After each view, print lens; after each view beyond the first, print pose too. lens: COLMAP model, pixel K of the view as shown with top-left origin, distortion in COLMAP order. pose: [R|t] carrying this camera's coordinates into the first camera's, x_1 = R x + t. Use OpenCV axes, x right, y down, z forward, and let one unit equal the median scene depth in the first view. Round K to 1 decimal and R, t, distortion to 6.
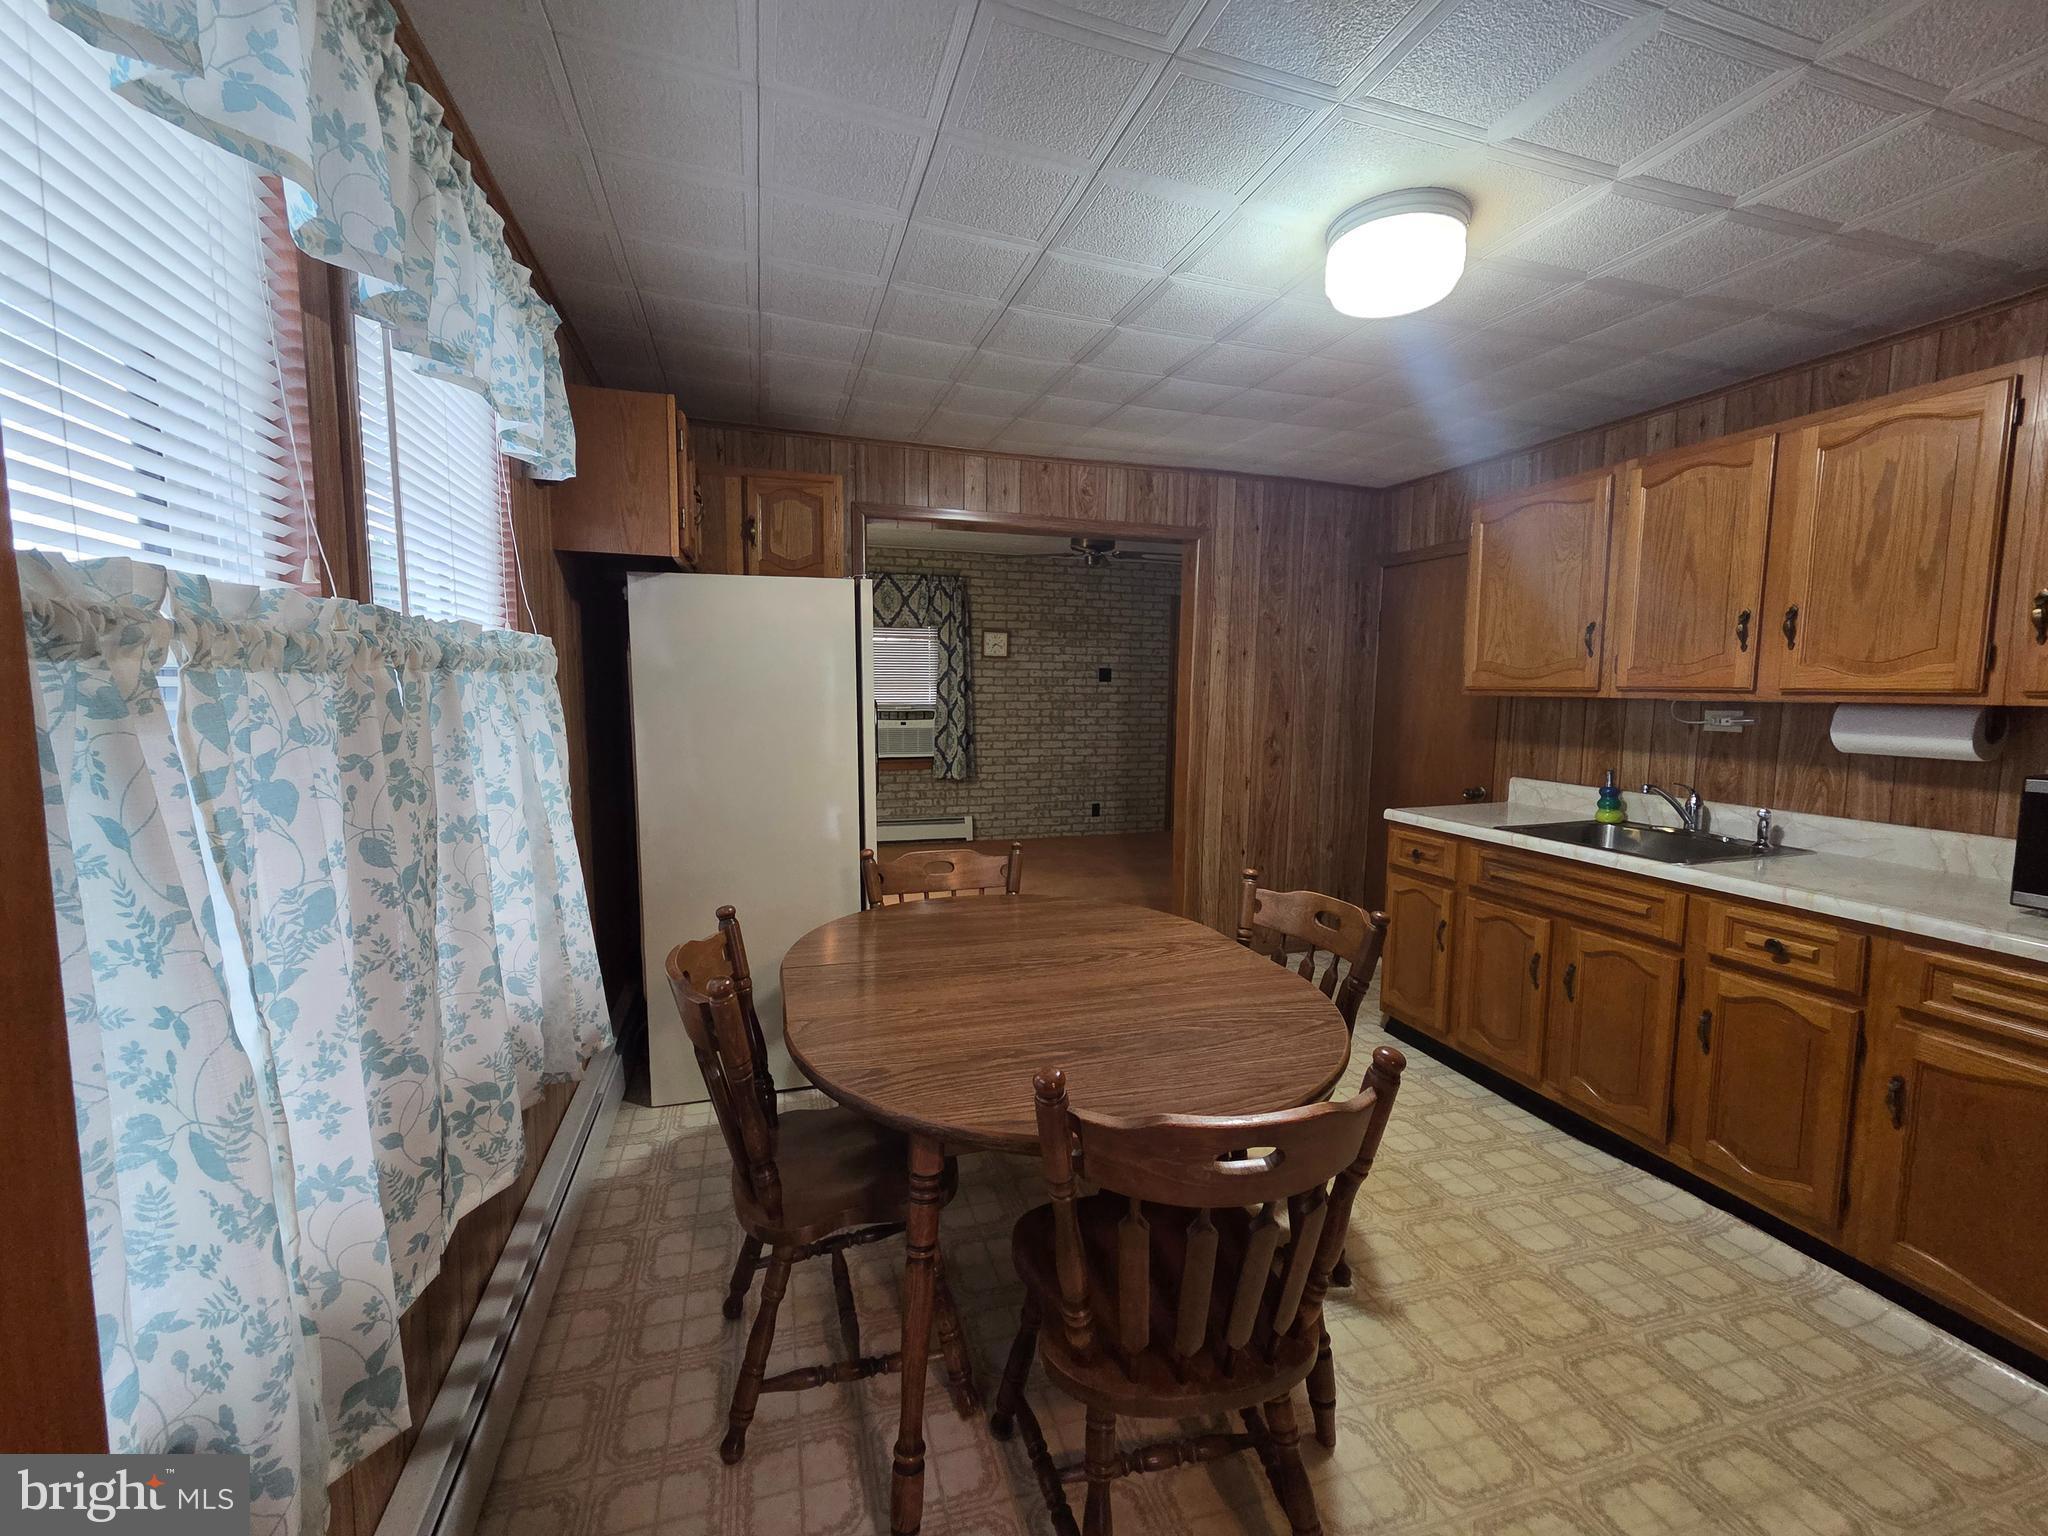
lens RADIAL K [[838.6, 0, 1014.8], [0, 838.6, 767.8], [0, 0, 1]] dist [0.002031, 0.000360]
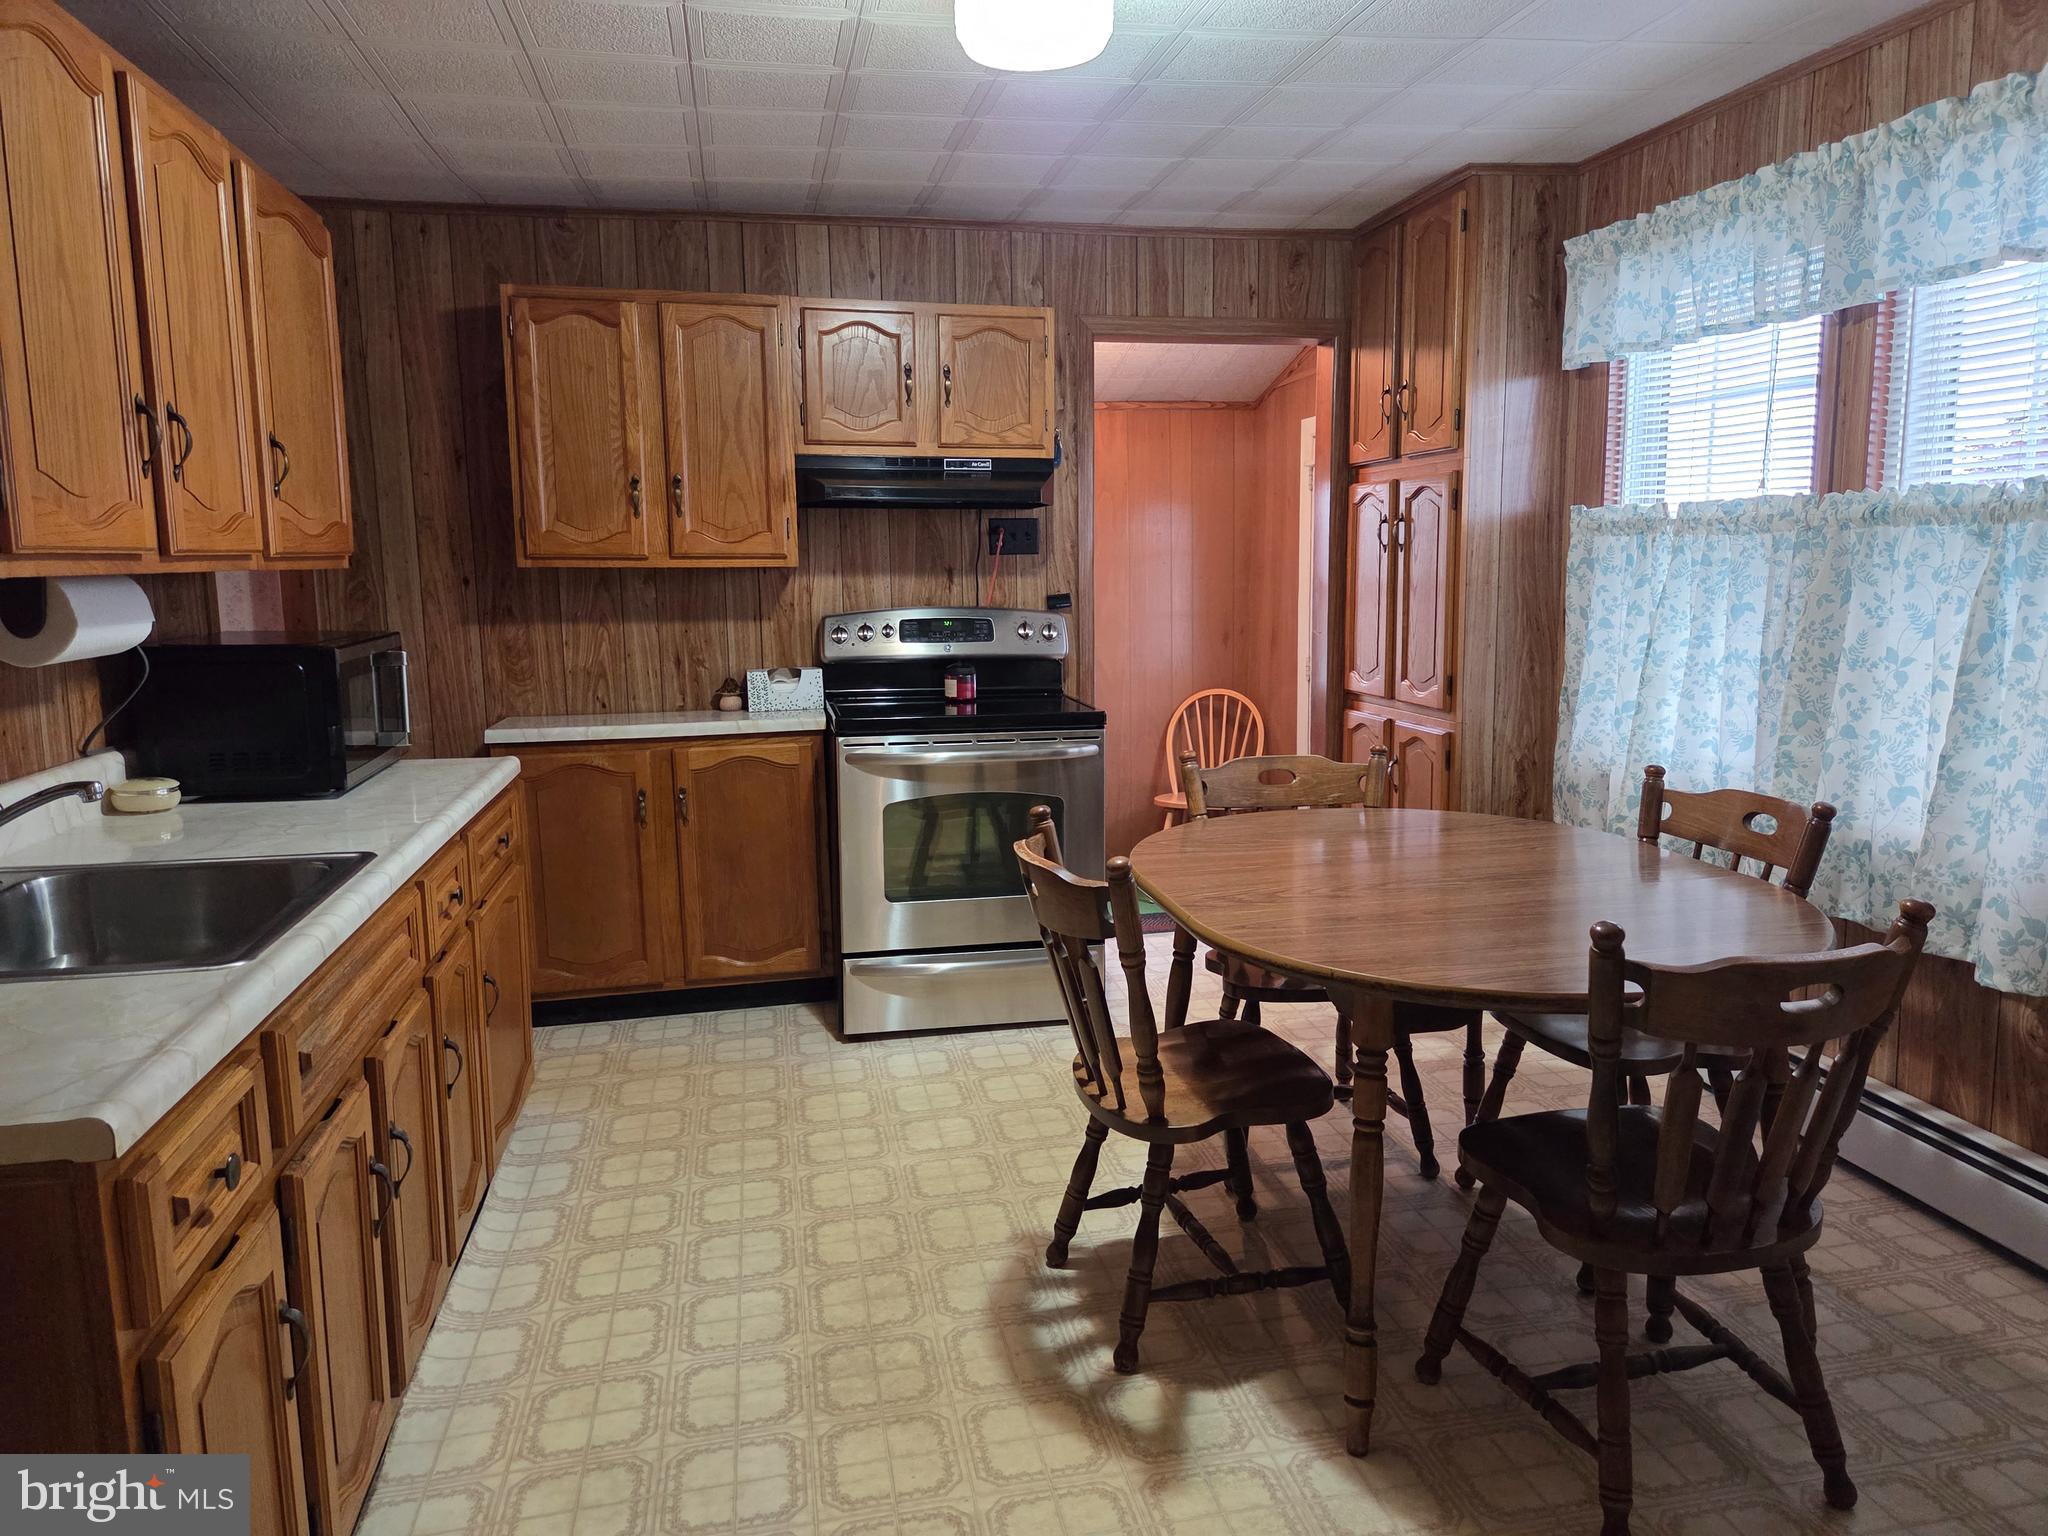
lens RADIAL K [[1353.5, 0, 1037.2], [0, 1353.5, 752.0], [0, 0, 1]] dist [0.088413, -0.096913]
pose [[-0.996190, -0.009977, 0.086641, 0.252732], [0.011378, 0.970076, 0.242536, -0.180718], [-0.086468, 0.242597, -0.966266, 1.873458]]
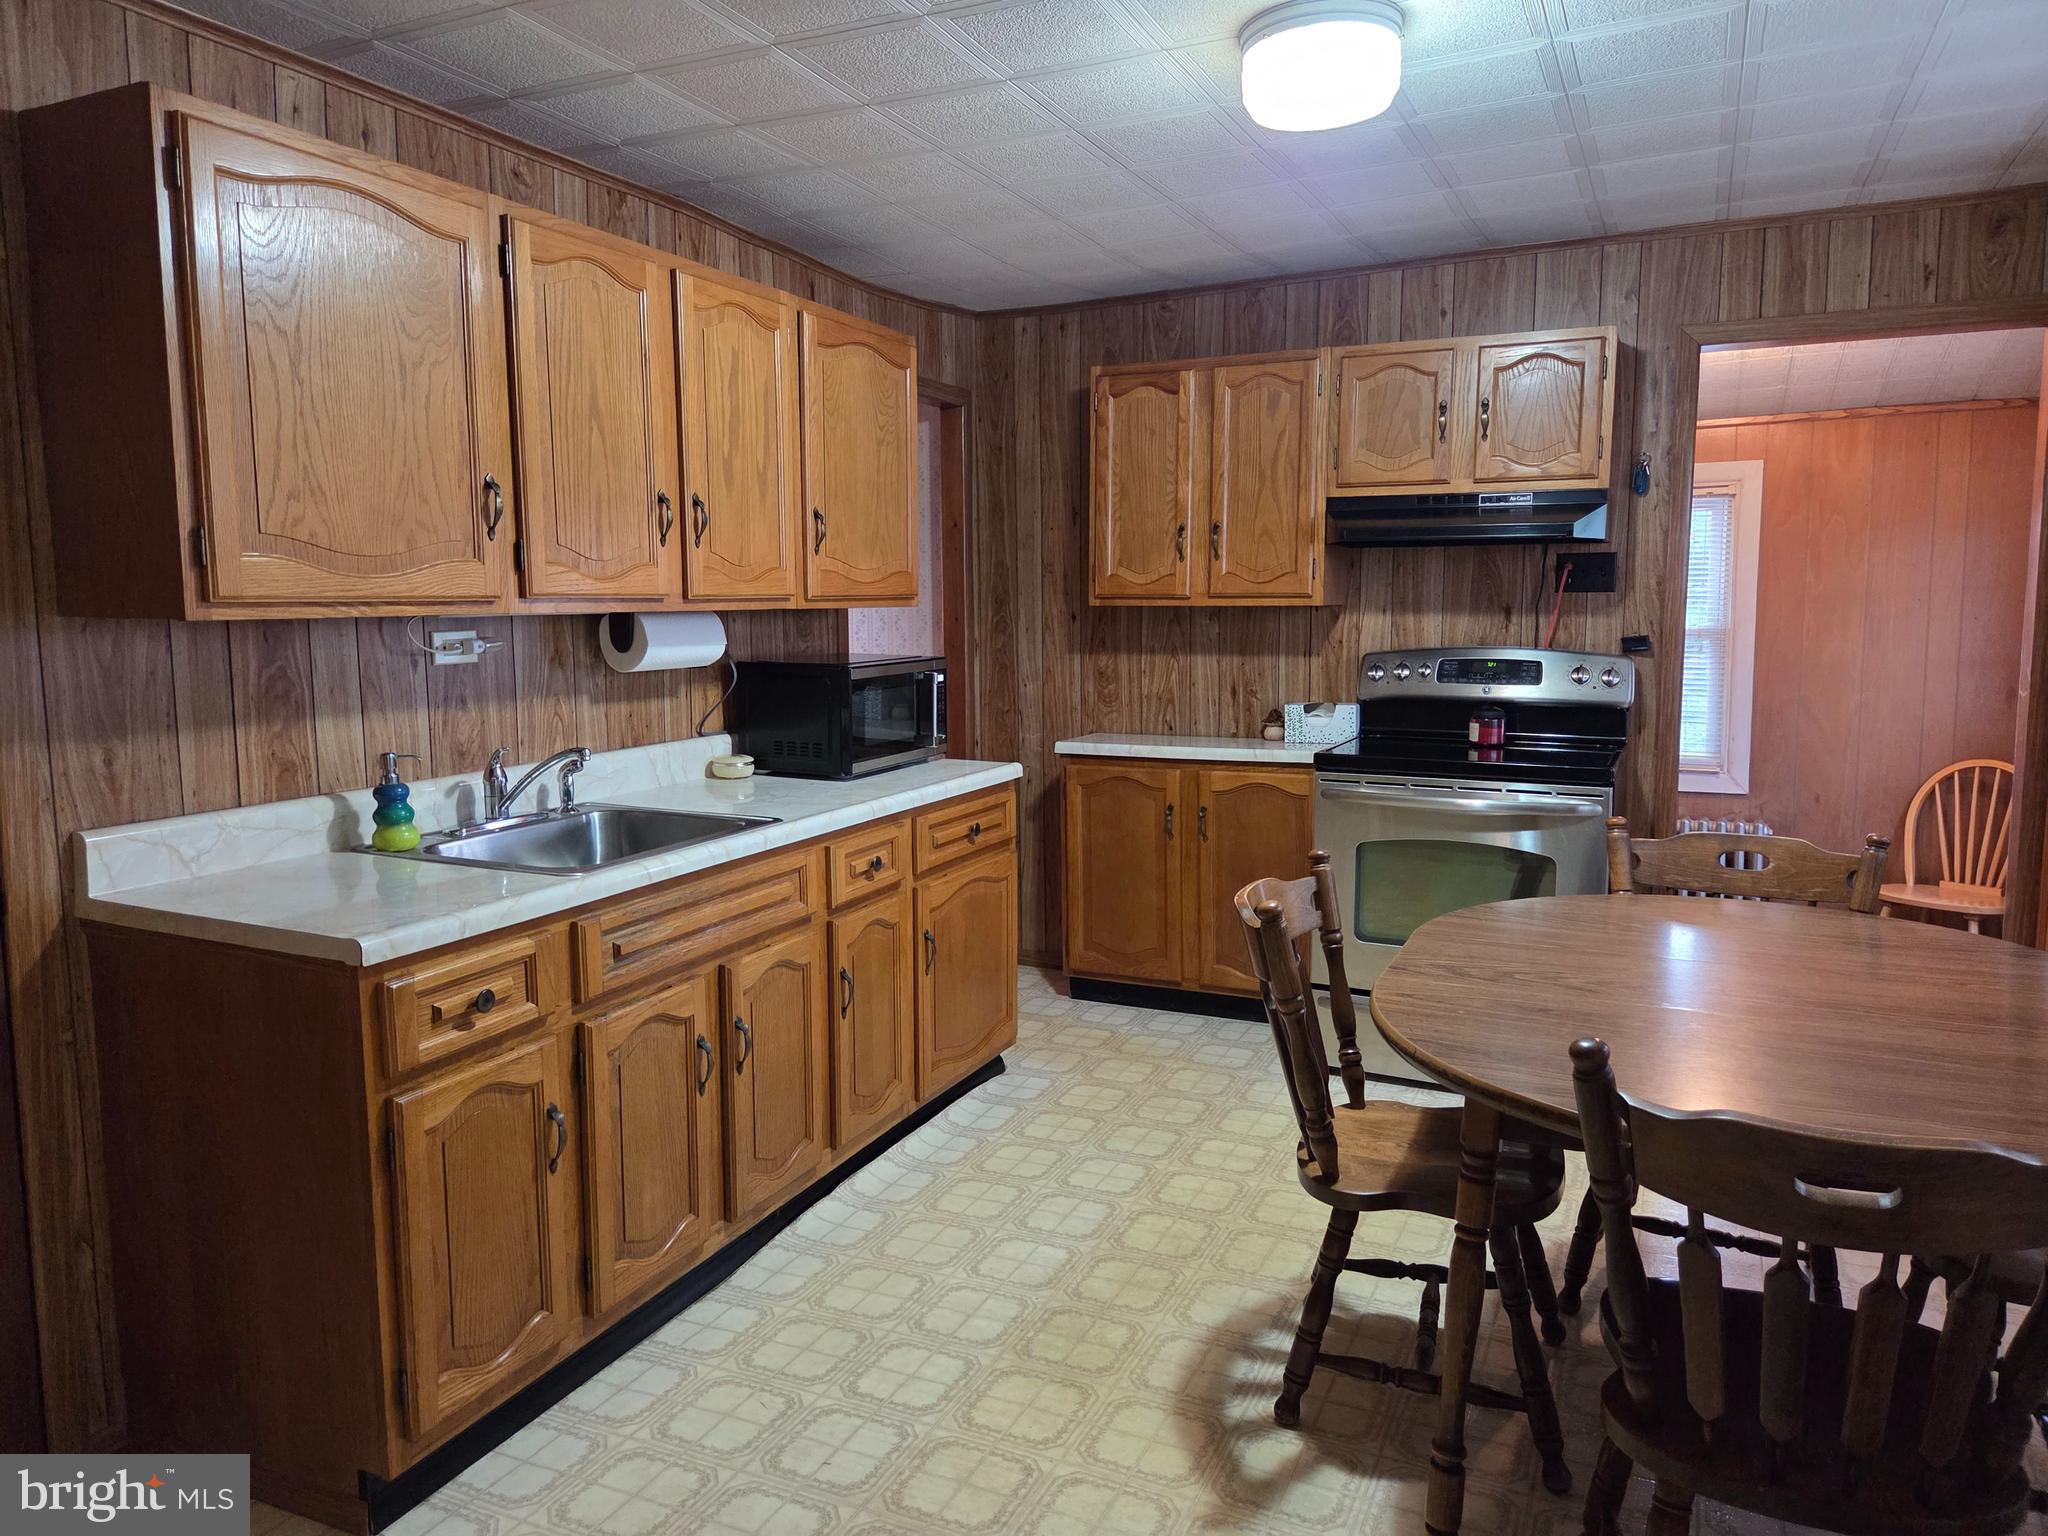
lens RADIAL K [[1353.5, 0, 1037.2], [0, 1353.5, 752.0], [0, 0, 1]] dist [0.088413, -0.096913]
pose [[-0.742483, -0.079265, 0.665159, -0.223270], [0.068764, 0.978710, 0.193388, -0.176932], [-0.666327, 0.189327, -0.721224, 1.750719]]
